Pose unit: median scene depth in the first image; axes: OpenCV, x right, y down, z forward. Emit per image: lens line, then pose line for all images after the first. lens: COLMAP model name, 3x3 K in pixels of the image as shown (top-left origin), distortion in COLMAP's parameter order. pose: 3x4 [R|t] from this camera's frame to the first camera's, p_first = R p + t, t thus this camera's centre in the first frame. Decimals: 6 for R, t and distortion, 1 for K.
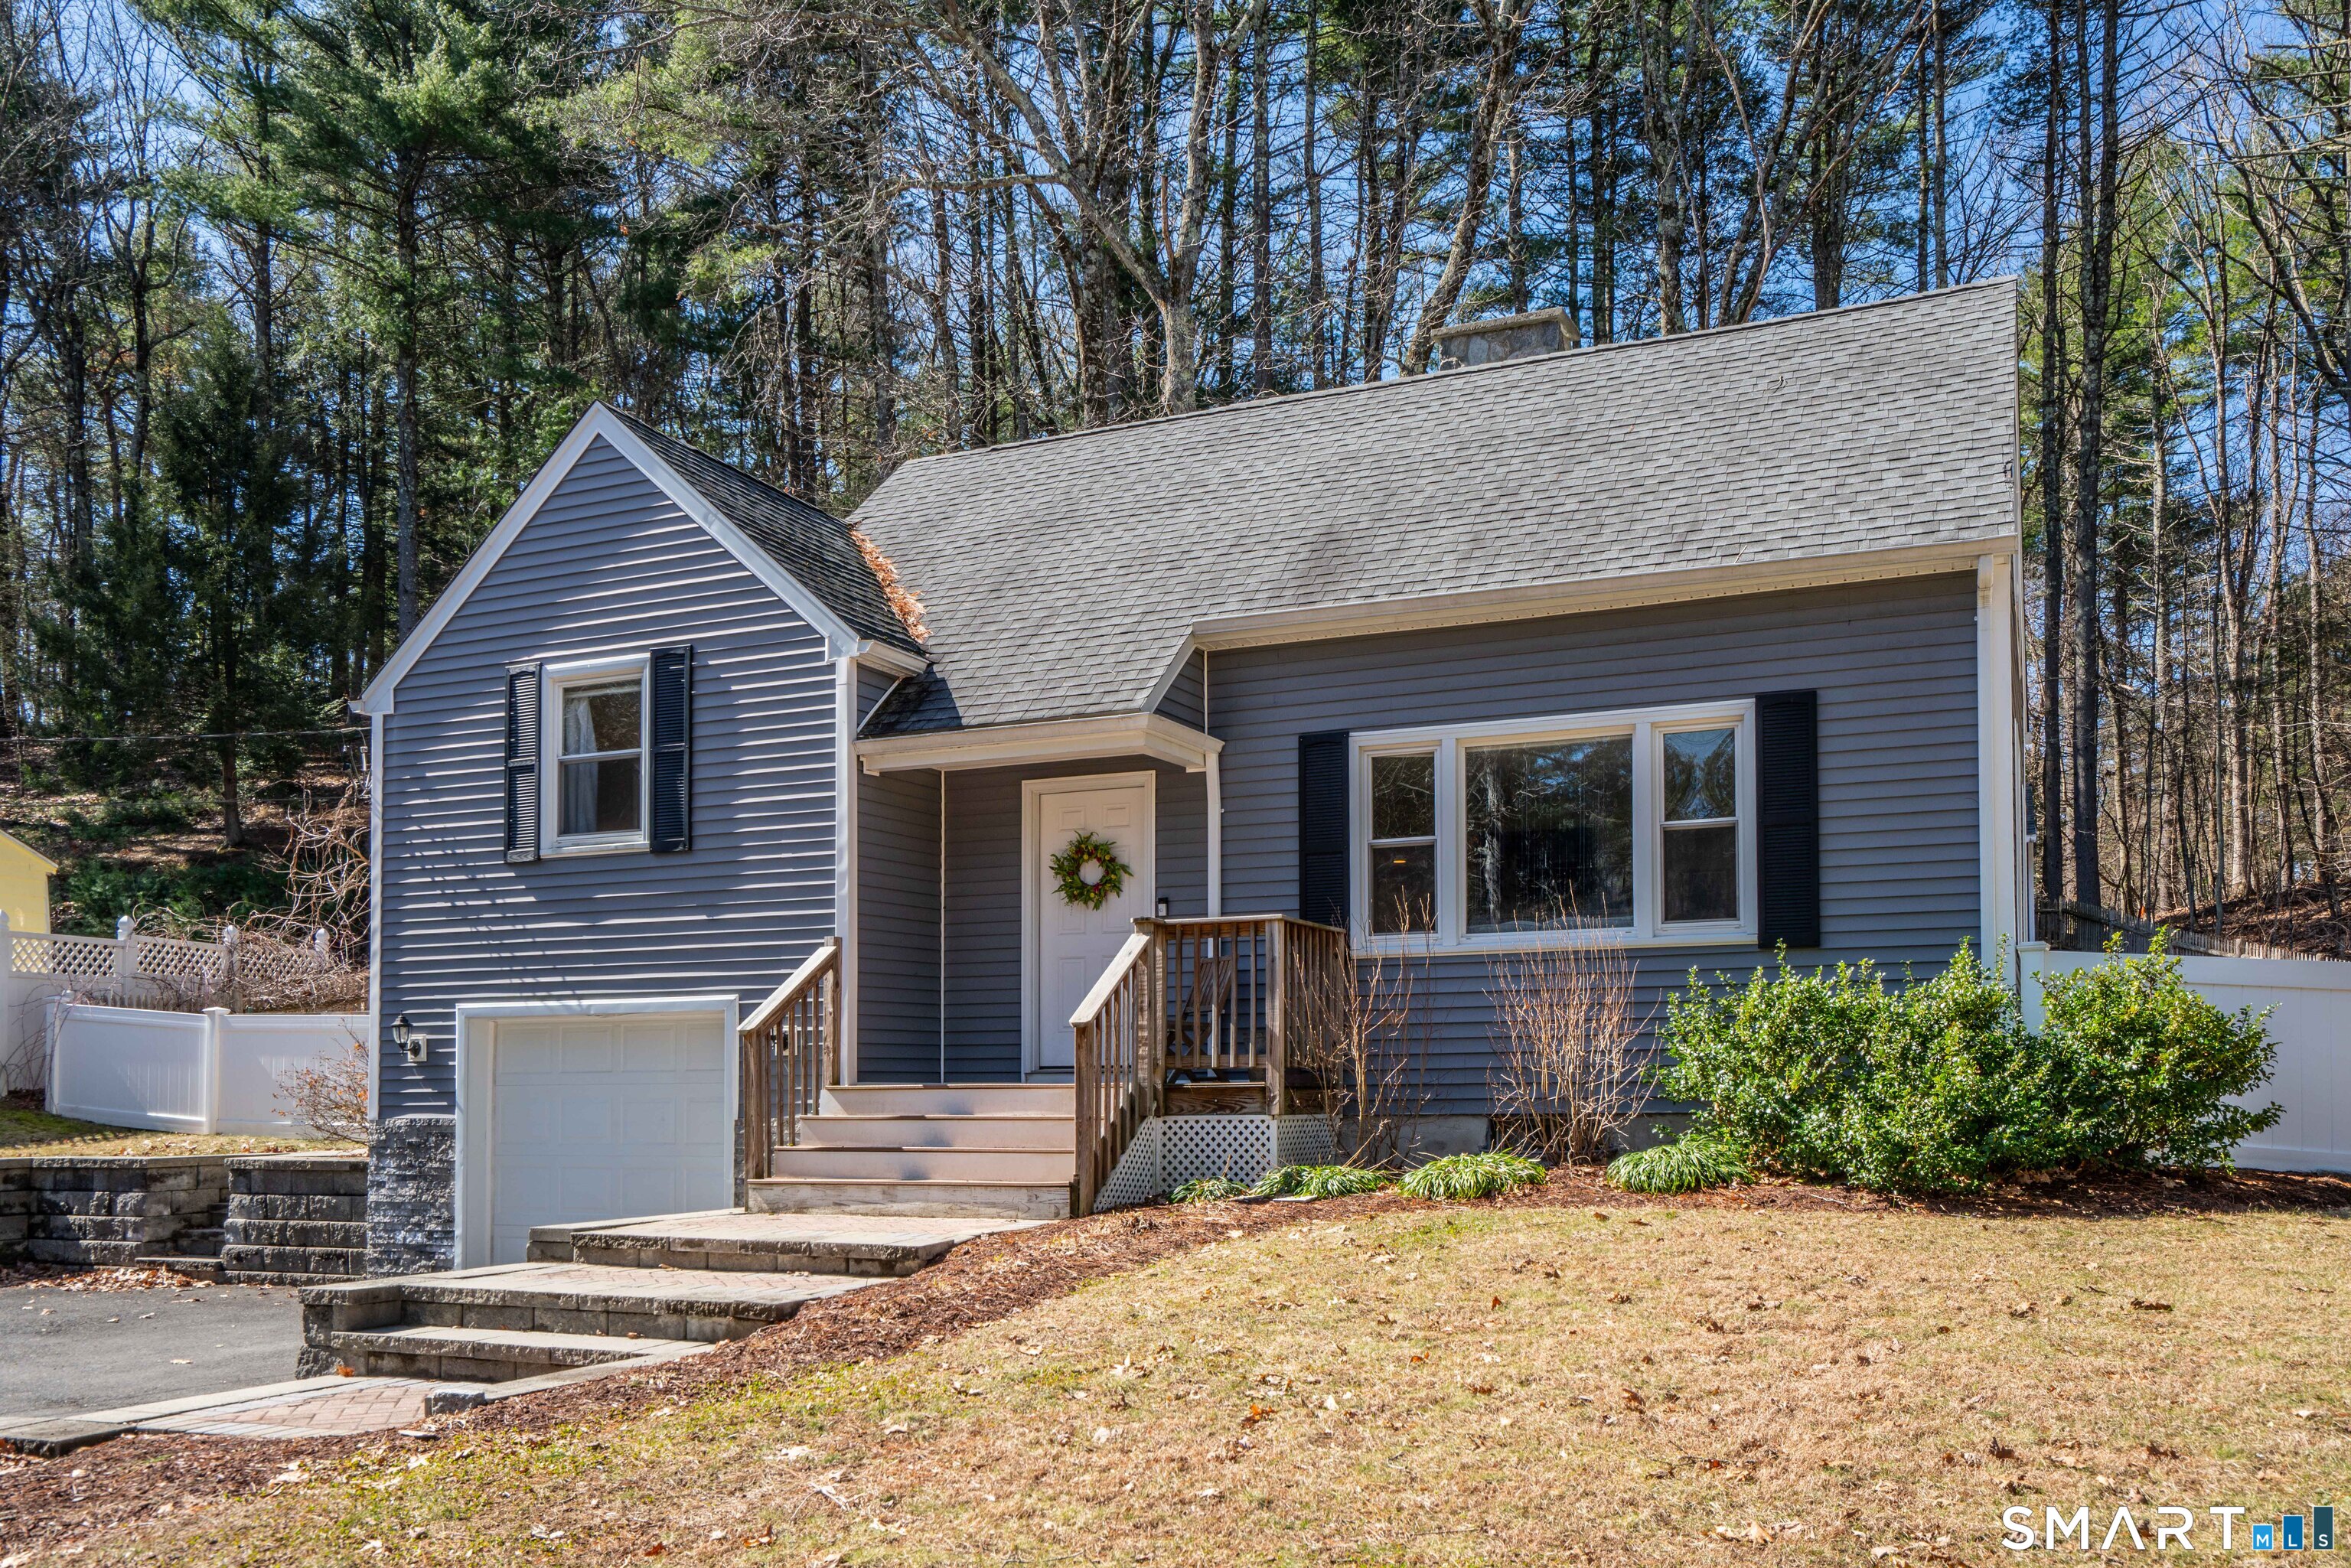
lens RADIAL K [[1835.5, 0, 1175.5], [0, 1835.5, 784.0], [0, 0, 1]] dist [0.013618, 0.004084]
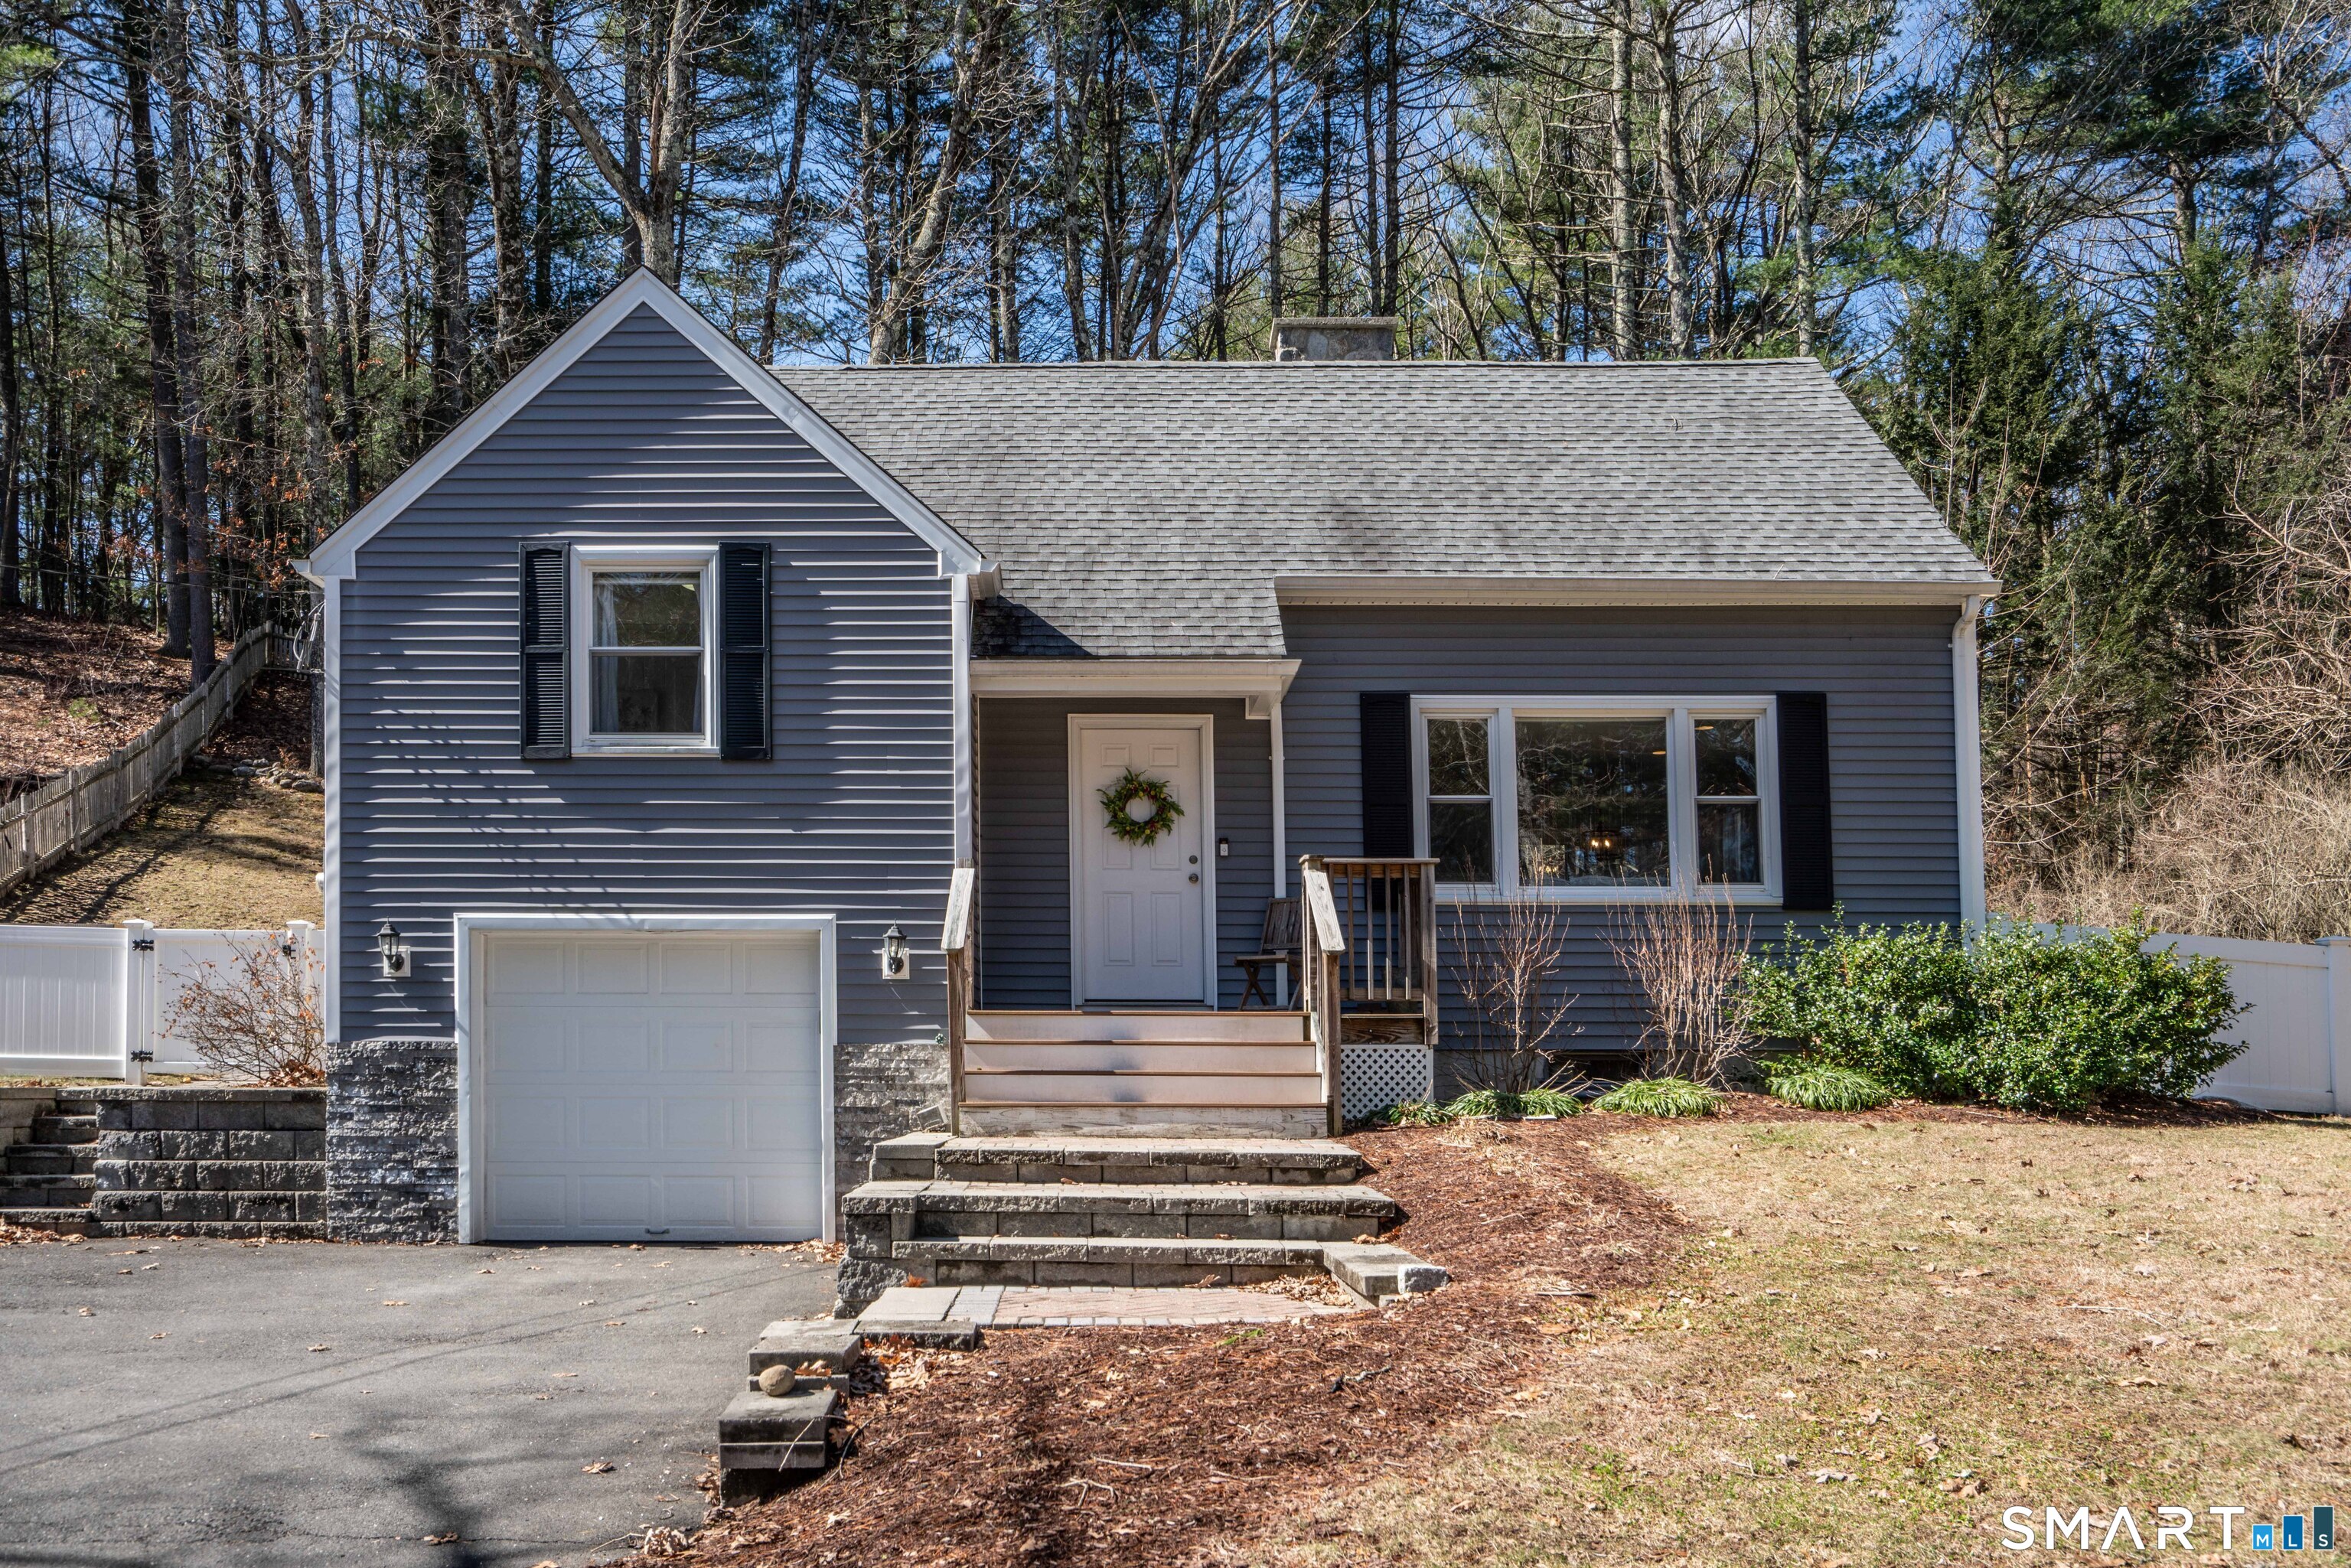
lens RADIAL K [[1863.7, 0, 1175.9], [0, 1863.7, 714.4], [0, 0, 1]] dist [0.008952, 0.012695]
pose [[0.926985, 0.080459, 0.366368, -0.416148], [-0.073321, 0.996750, -0.033382, 0.029135], [-0.367863, 0.004082, 0.929871, 0.033174]]
